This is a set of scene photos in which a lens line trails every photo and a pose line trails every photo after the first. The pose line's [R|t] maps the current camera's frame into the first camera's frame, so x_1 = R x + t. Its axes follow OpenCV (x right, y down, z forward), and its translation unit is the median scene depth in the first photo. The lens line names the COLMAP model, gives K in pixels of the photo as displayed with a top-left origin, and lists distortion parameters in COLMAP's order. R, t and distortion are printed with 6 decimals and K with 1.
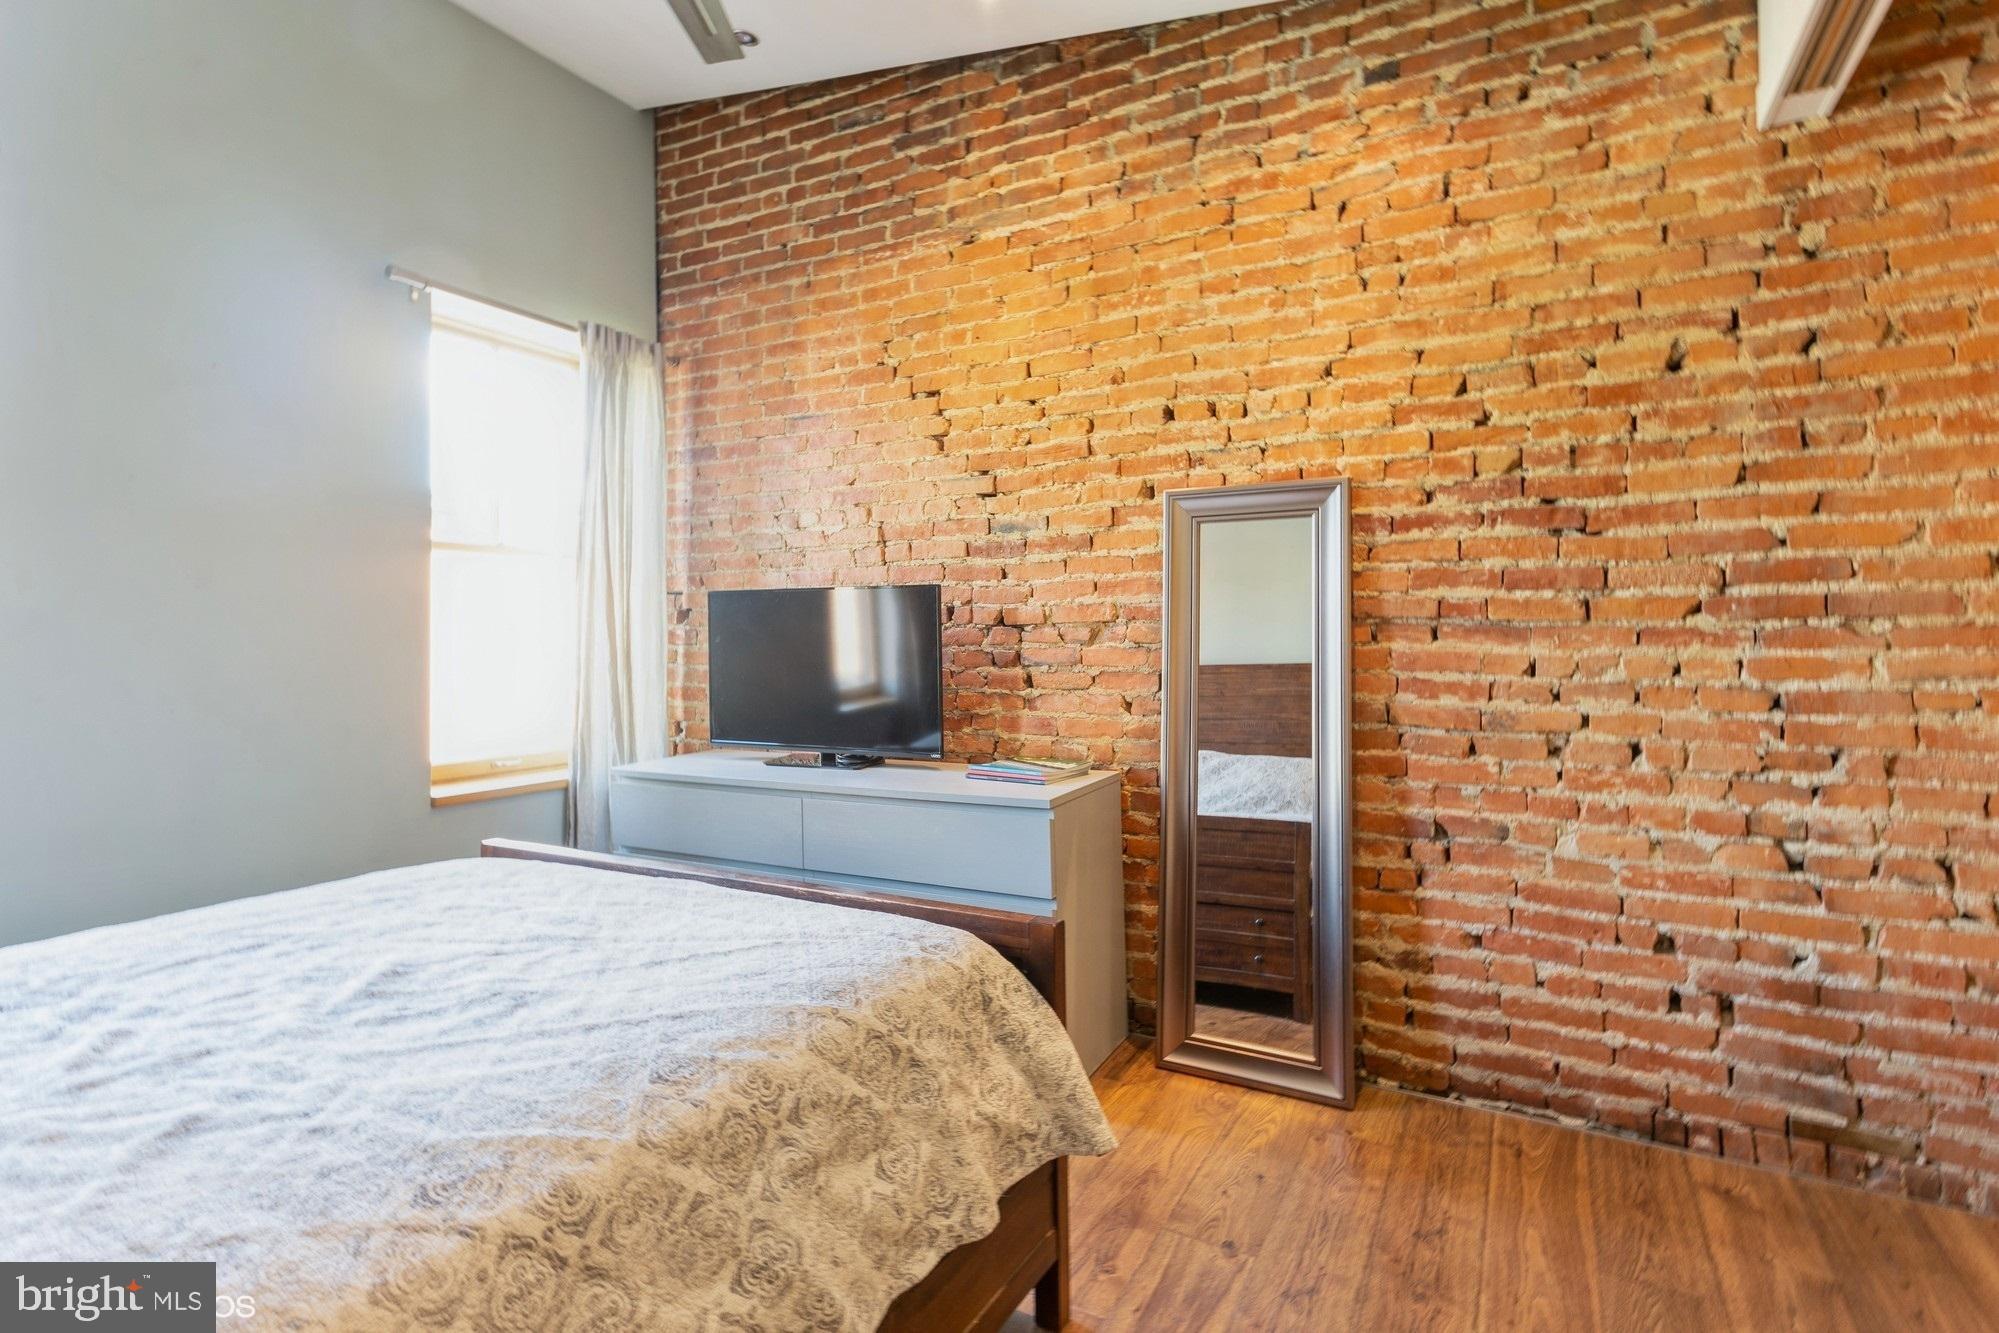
lens RADIAL K [[950.4, 0, 993.9], [0, 950.4, 648.4], [0, 0, 1]] dist [0.022268, 0.000010]
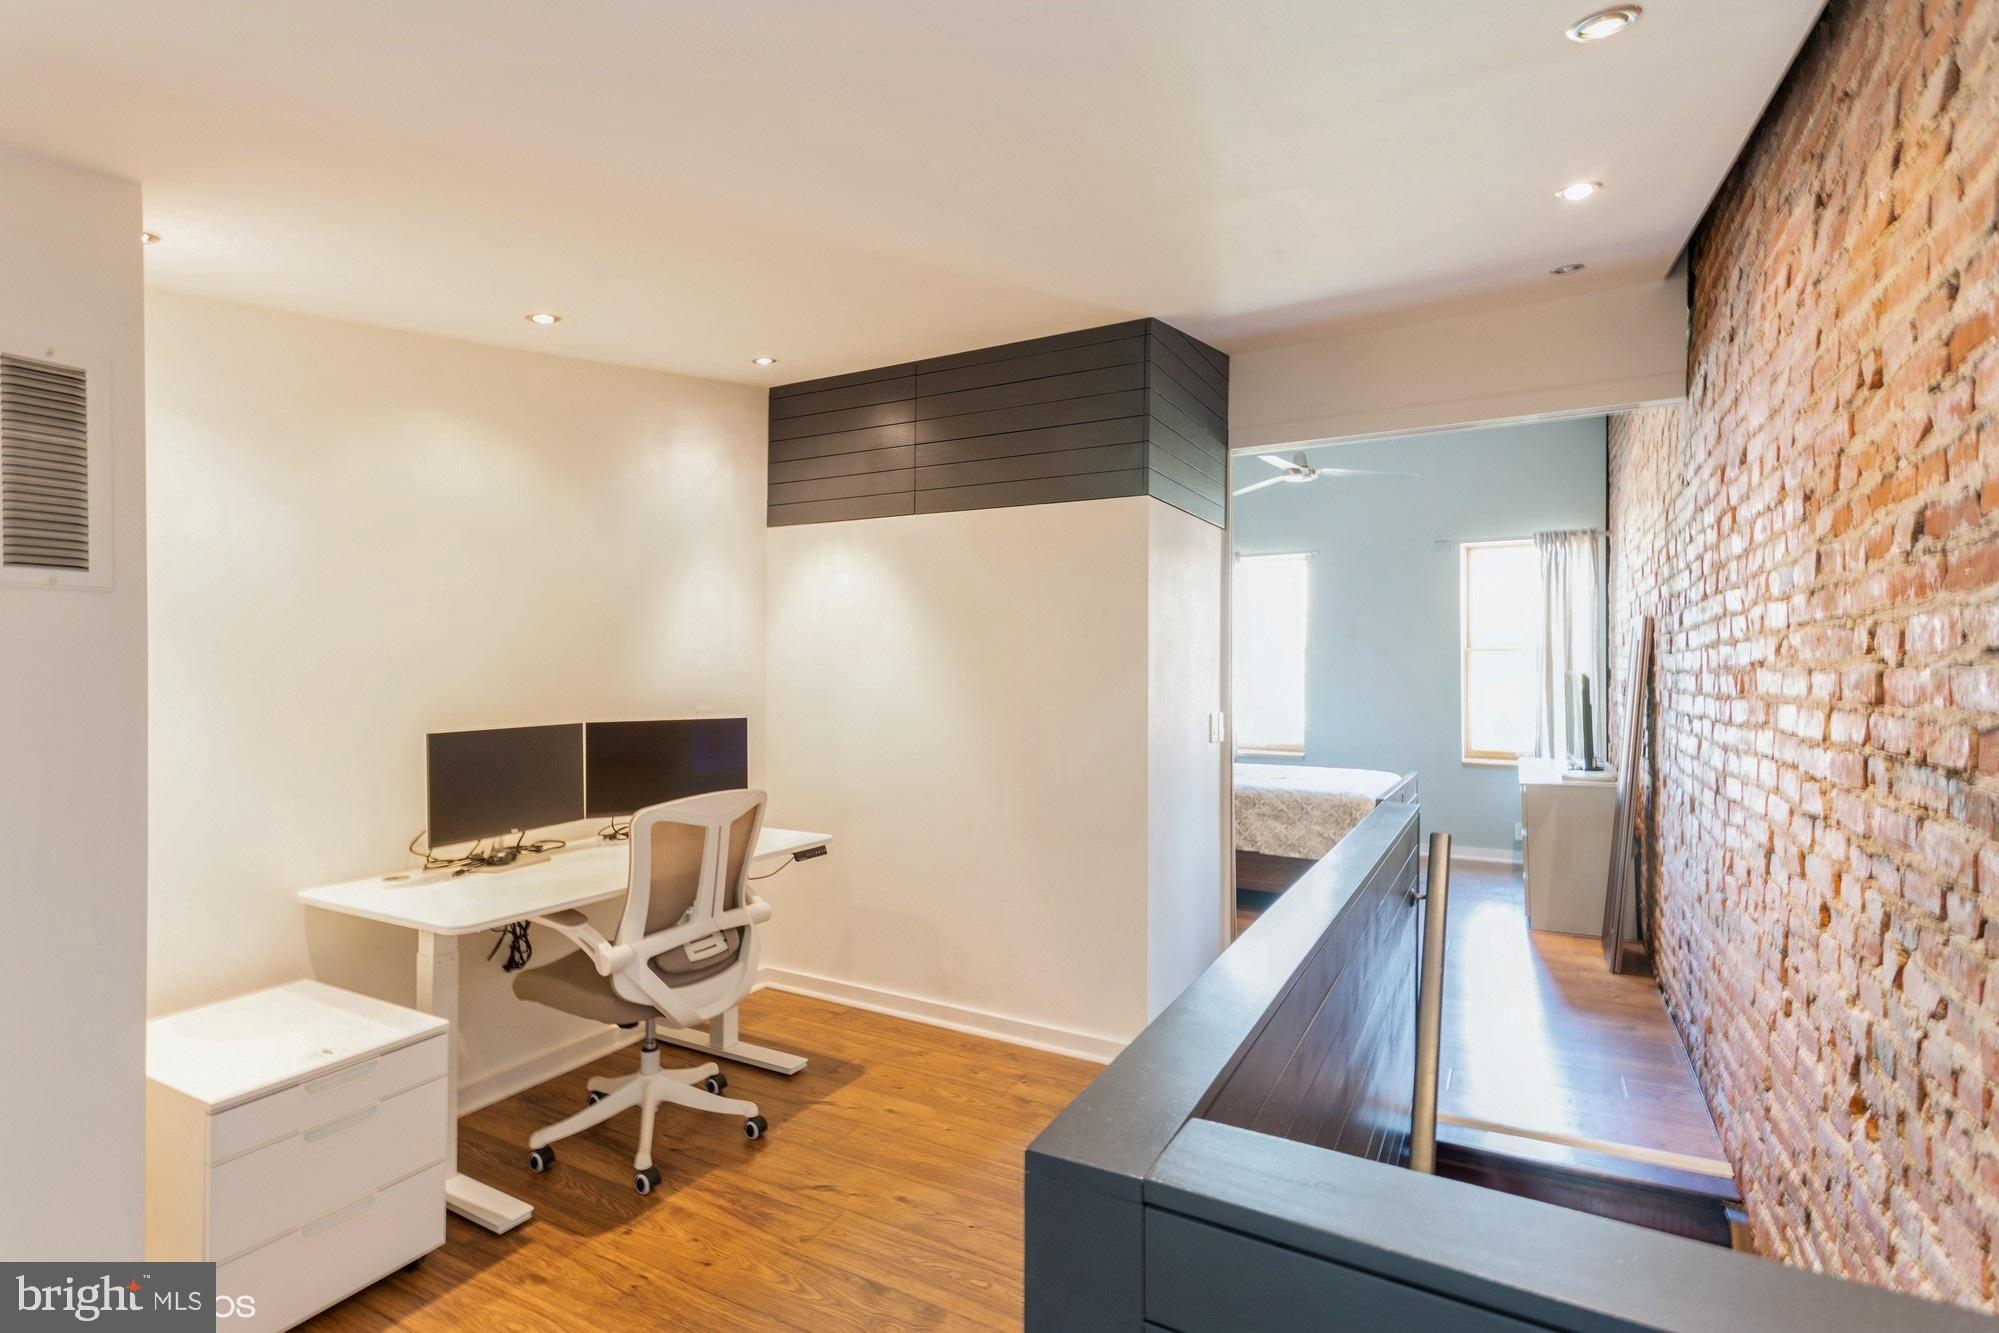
lens RADIAL K [[950.4, 0, 993.9], [0, 950.4, 648.4], [0, 0, 1]] dist [0.022268, 0.000010]
pose [[0.017076, -0.012578, -0.999775, 2.095381], [-0.005799, 0.999903, -0.012679, -0.101310], [0.999837, 0.006014, 0.017002, -0.195779]]
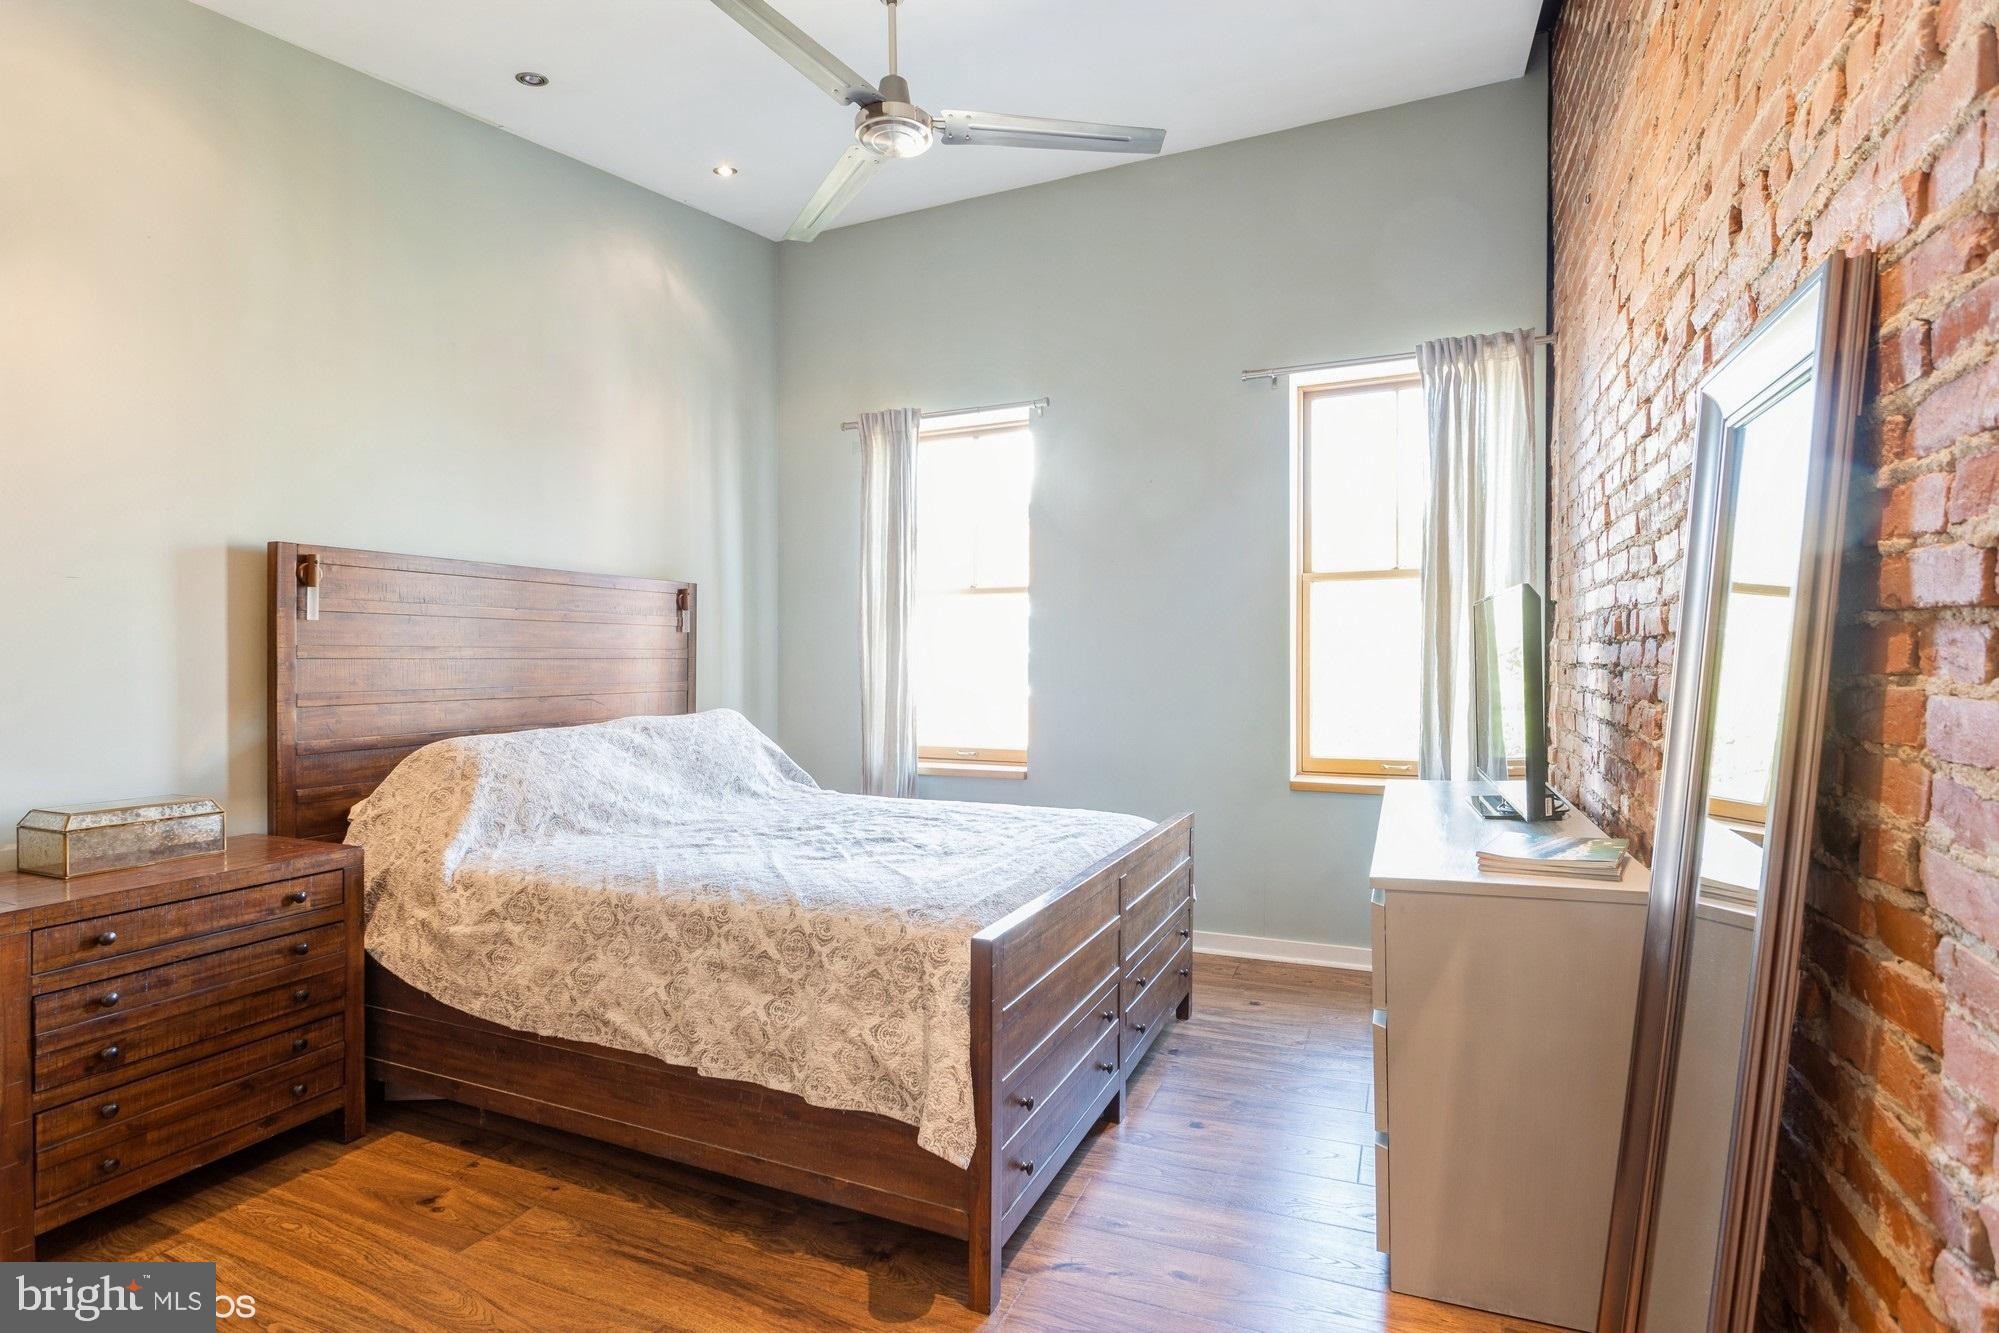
lens RADIAL K [[946.9, 0, 999.5], [0, 946.9, 666.5], [0, 0, 1]] dist [-0.002859, 0.000110]
pose [[0.109742, 0.015120, -0.993845, 0.739659], [0.001742, 0.999880, 0.015404, -0.018541], [0.993959, -0.003421, 0.109703, 0.611650]]
